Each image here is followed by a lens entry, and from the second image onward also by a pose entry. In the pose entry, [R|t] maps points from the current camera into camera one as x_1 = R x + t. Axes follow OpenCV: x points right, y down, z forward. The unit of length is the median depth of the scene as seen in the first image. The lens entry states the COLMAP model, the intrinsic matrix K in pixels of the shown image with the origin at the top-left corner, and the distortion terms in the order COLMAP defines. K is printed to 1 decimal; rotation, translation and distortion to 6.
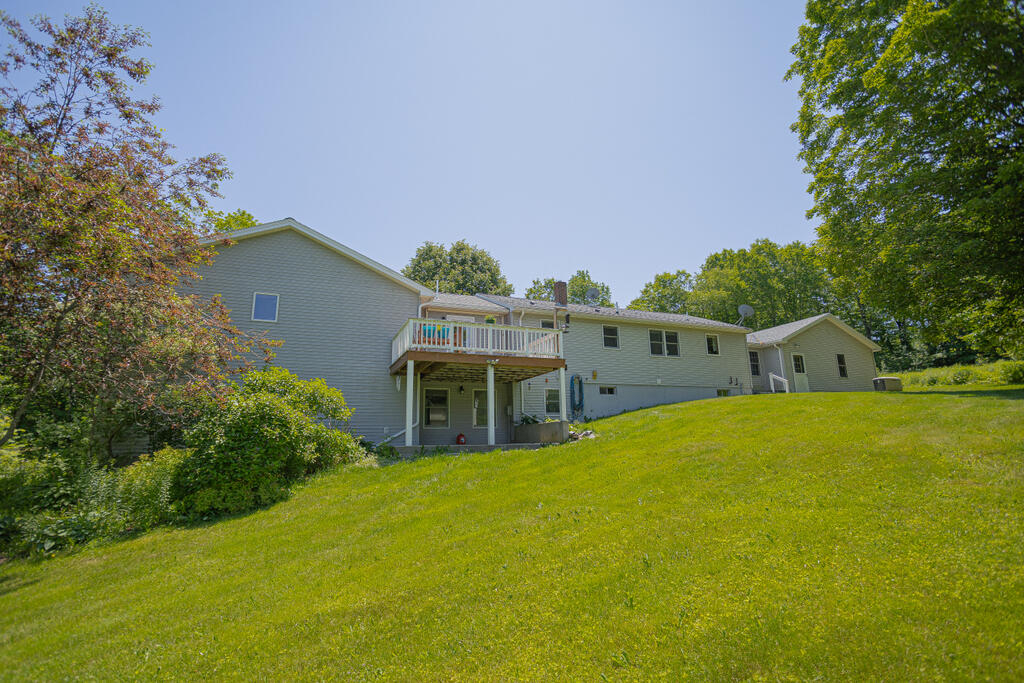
lens RADIAL K [[494.3, 0, 512.0], [0, 494.3, 339.8], [0, 0, 1]] dist [-0.018040, 0.009965]
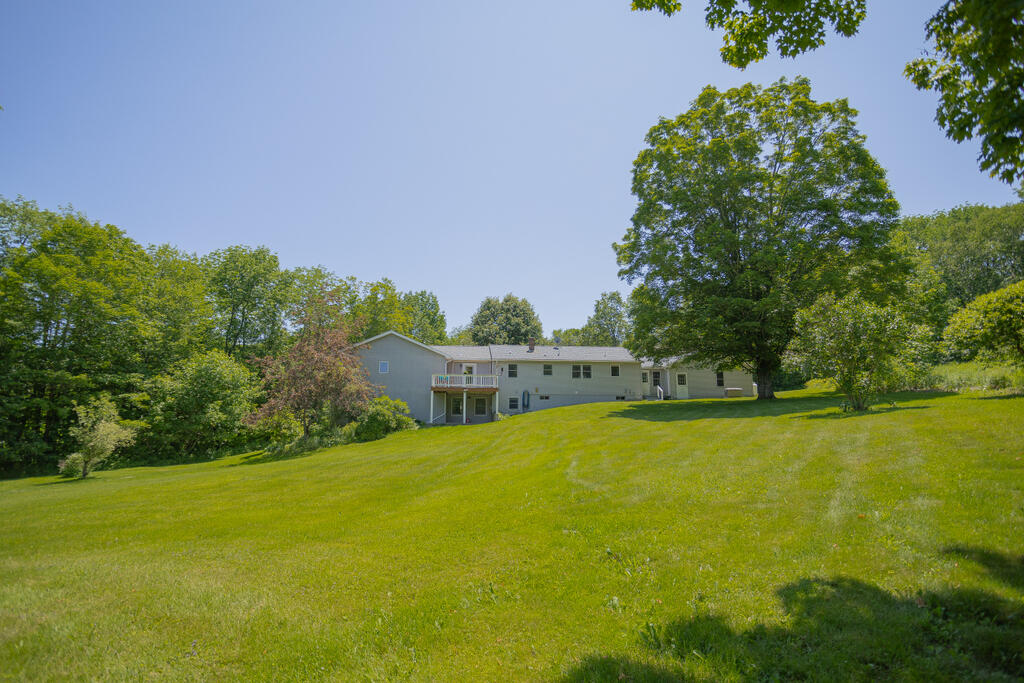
lens RADIAL K [[494.3, 0, 512.0], [0, 494.3, 345.0], [0, 0, 1]] dist [-0.018040, 0.009965]
pose [[0.956523, -0.021536, -0.290859, 0.915554], [0.037578, 0.998058, 0.049681, -0.297578], [0.289224, -0.058451, 0.955475, -1.296946]]
